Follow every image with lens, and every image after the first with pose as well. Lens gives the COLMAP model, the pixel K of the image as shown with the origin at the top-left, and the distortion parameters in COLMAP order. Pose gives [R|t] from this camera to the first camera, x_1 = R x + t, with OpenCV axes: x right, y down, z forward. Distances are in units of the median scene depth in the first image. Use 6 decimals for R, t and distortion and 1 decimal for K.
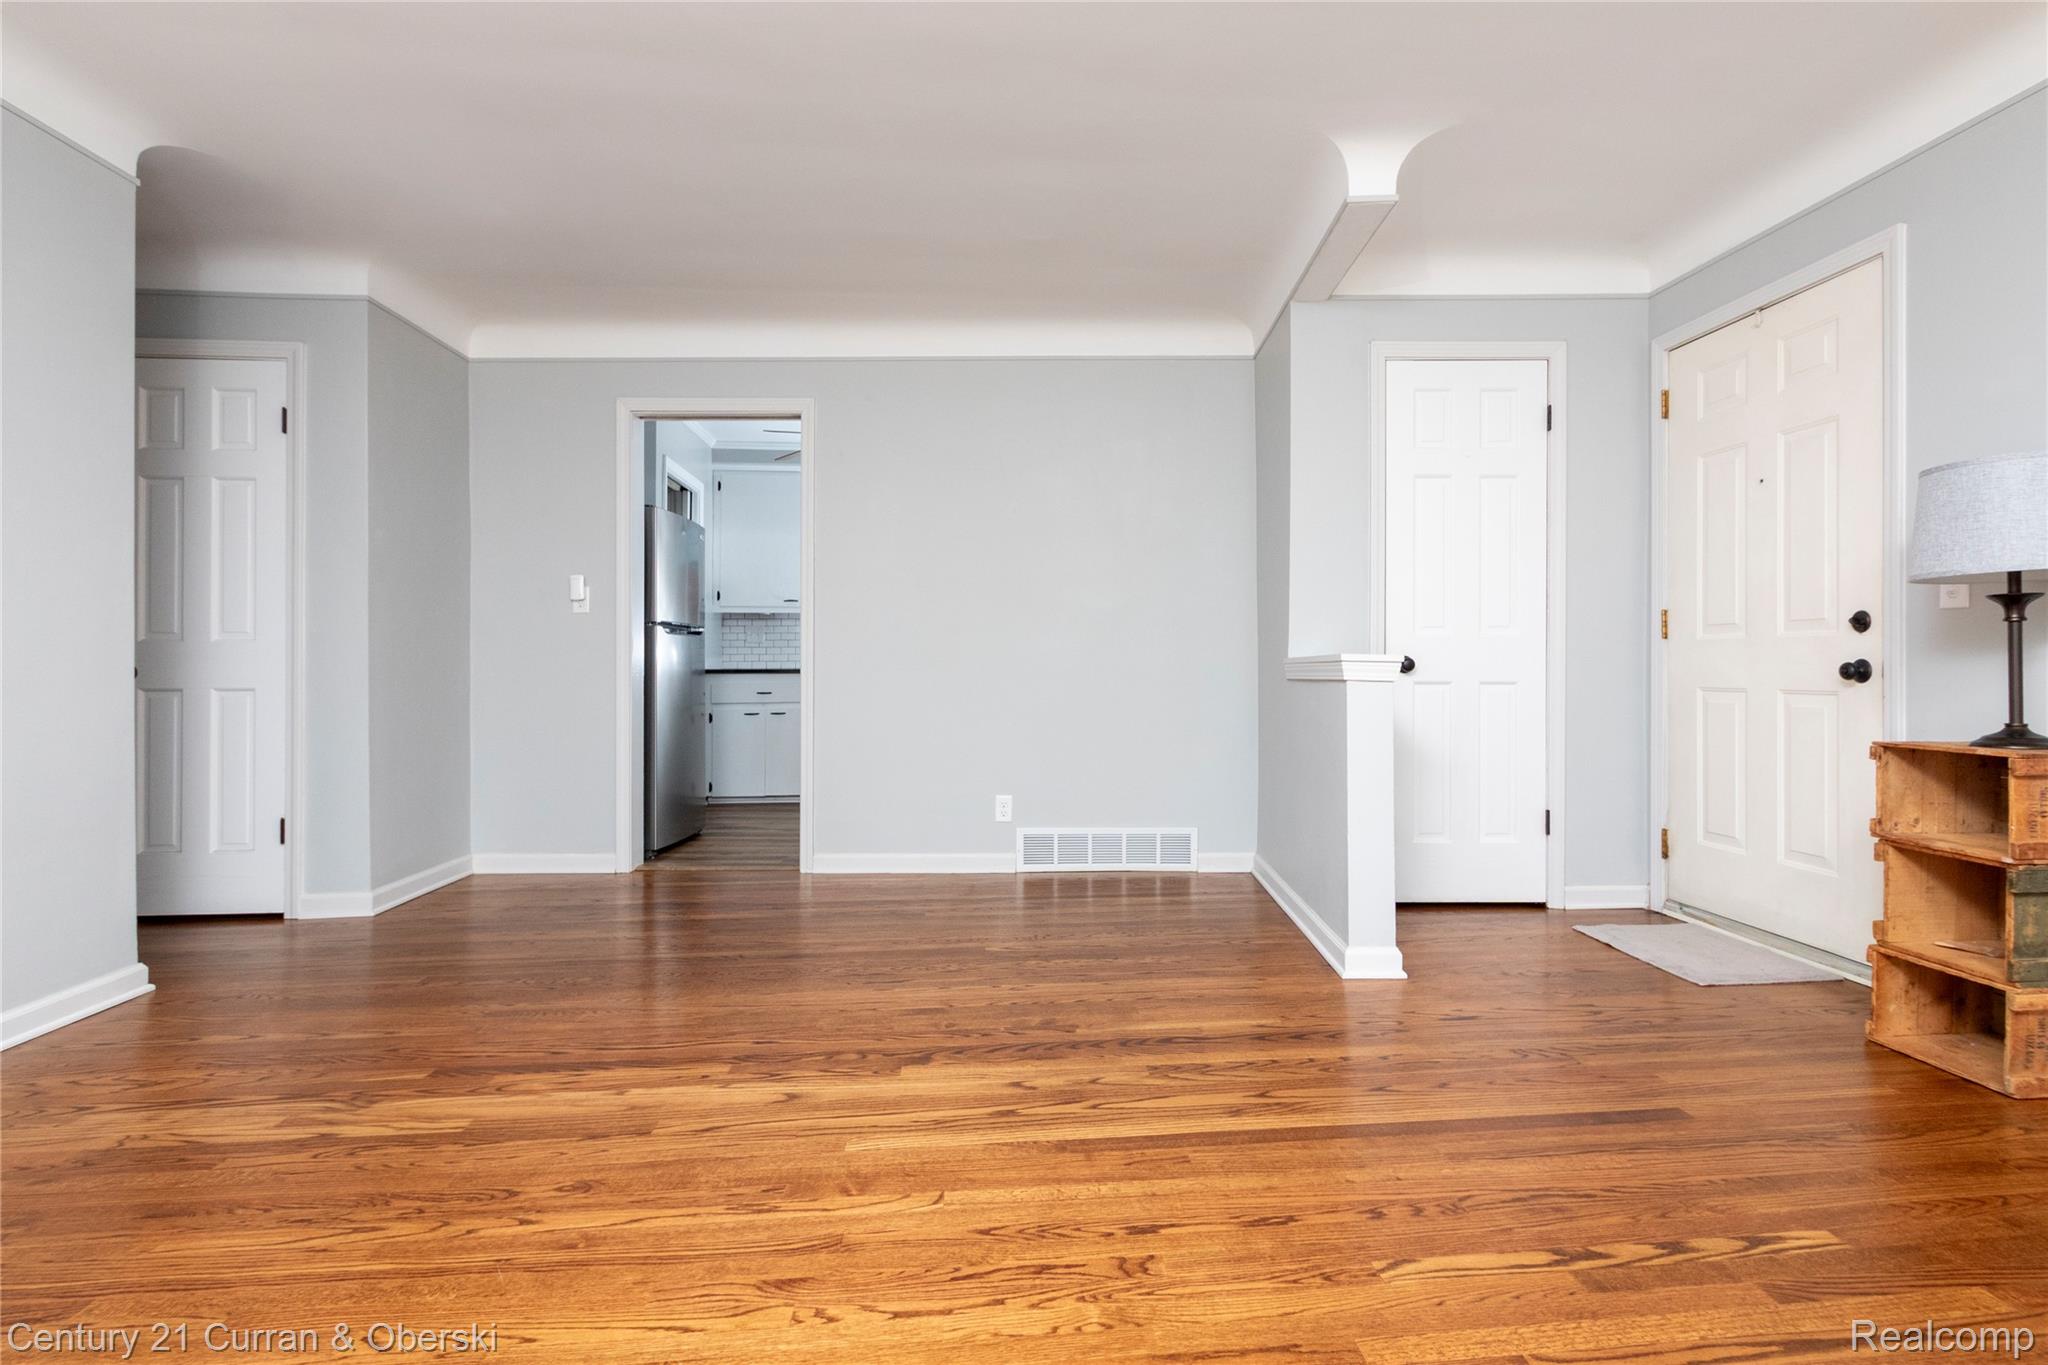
lens RADIAL K [[1019.9, 0, 1072.7], [0, 1019.9, 661.7], [0, 0, 1]] dist [0.003061, -0.000912]
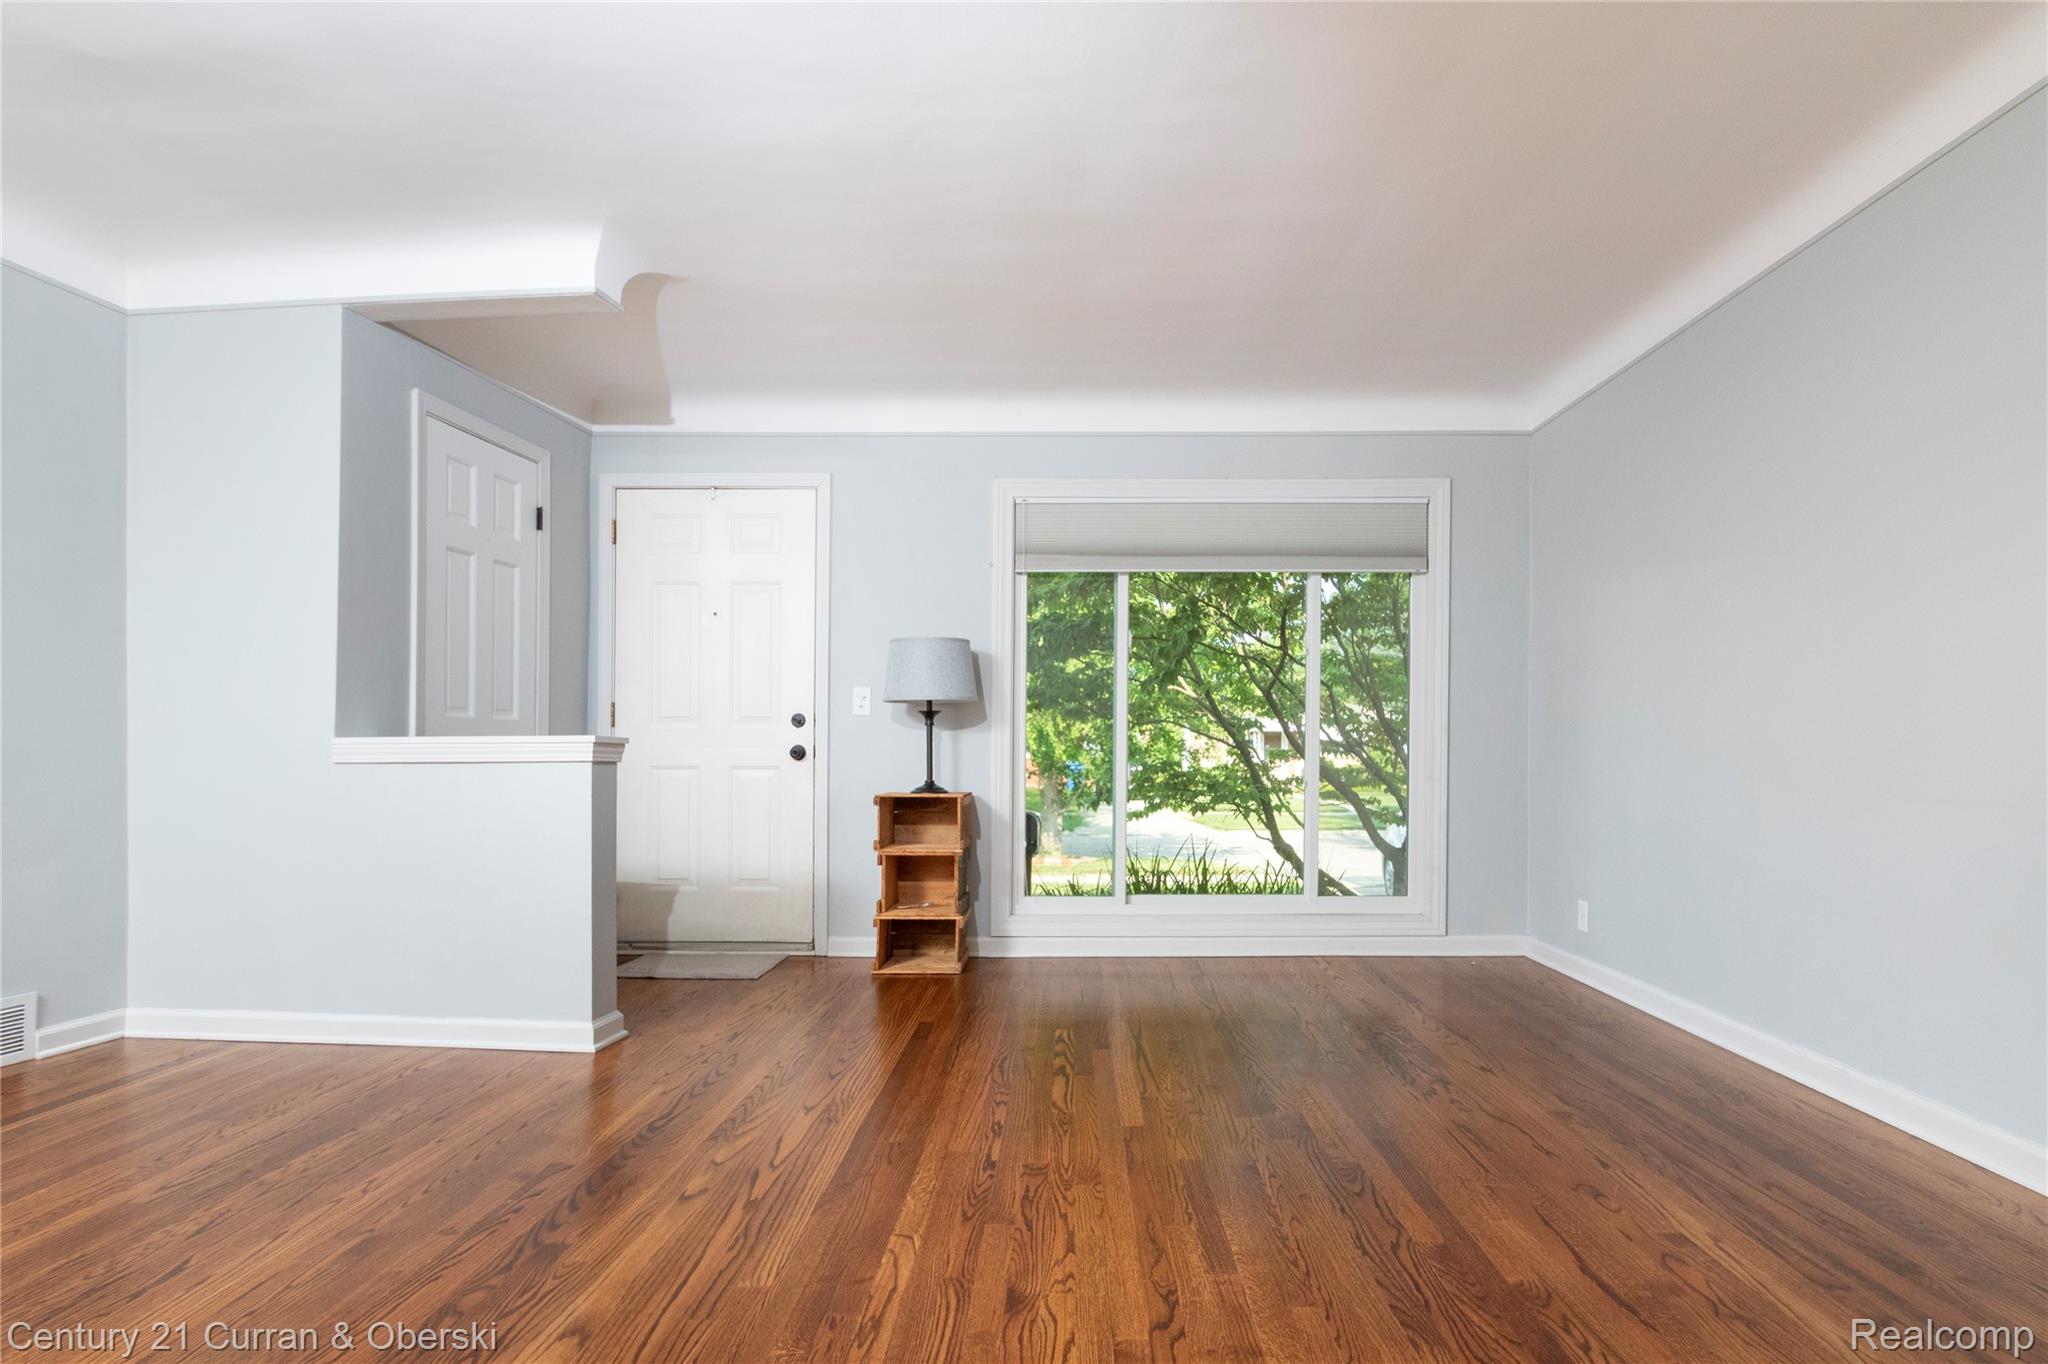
lens RADIAL K [[1029.2, 0, 1056.2], [0, 1029.2, 753.0], [0, 0, 1]] dist [-0.001359, -0.000230]
pose [[0.122161, 0.000534, 0.992510, -0.864477], [-0.006392, 0.999980, 0.000249, 0.008187], [-0.992490, -0.006375, 0.122162, 0.511798]]
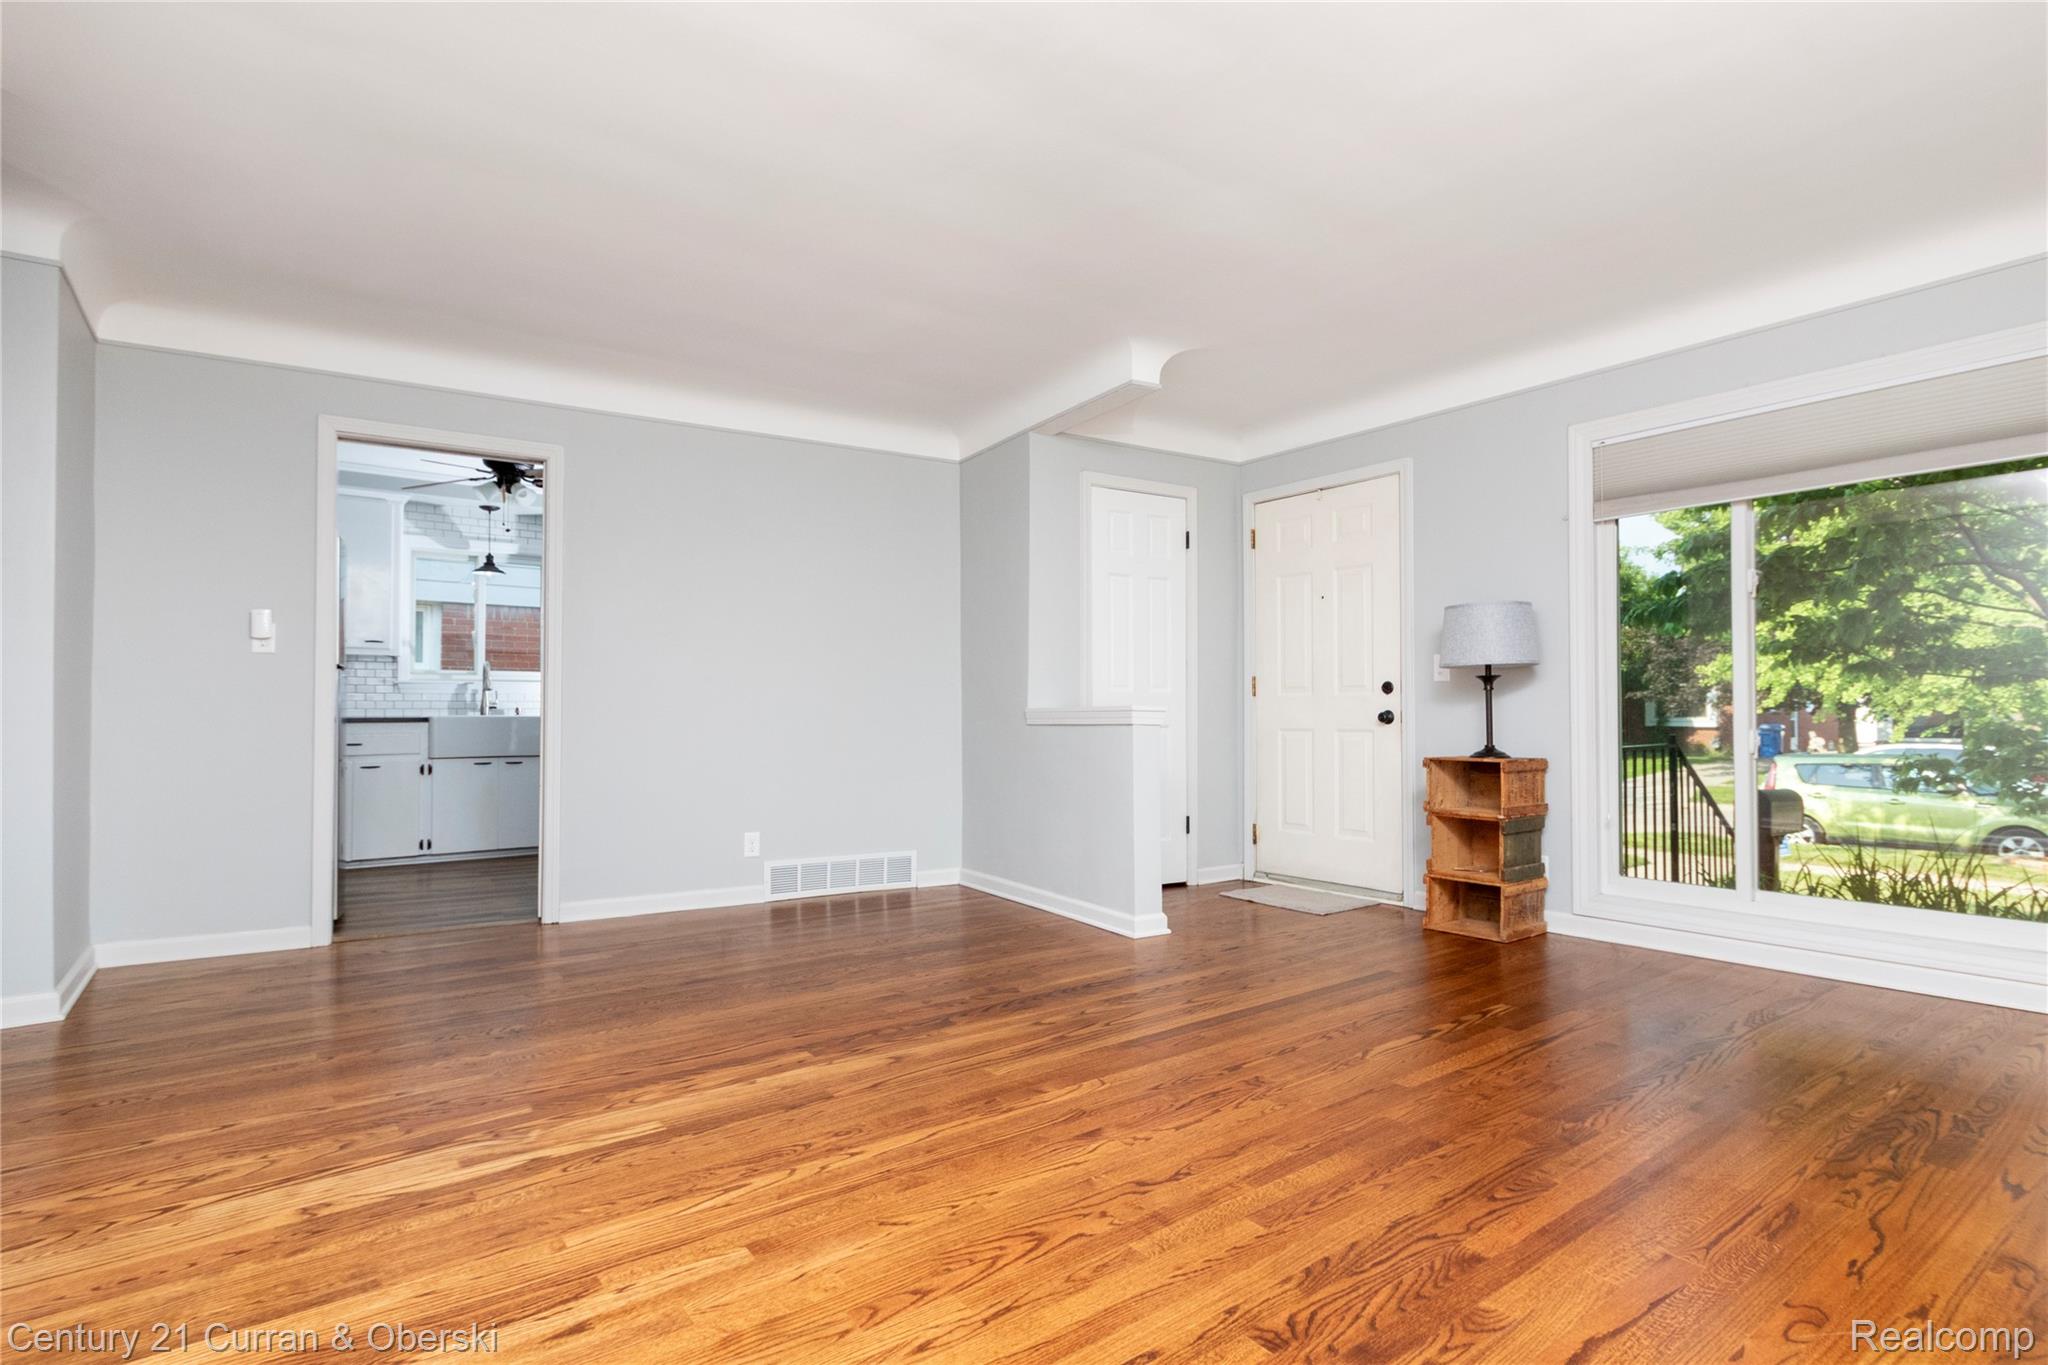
lens RADIAL K [[993.2, 0, 1025.7], [0, 993.2, 687.1], [0, 0, 1]] dist [-0.000038, 0.000413]
pose [[0.860411, 0.014568, 0.509393, -0.685690], [-0.002630, 0.999705, -0.024147, 0.001147], [-0.509594, 0.019437, 0.860195, -0.119966]]
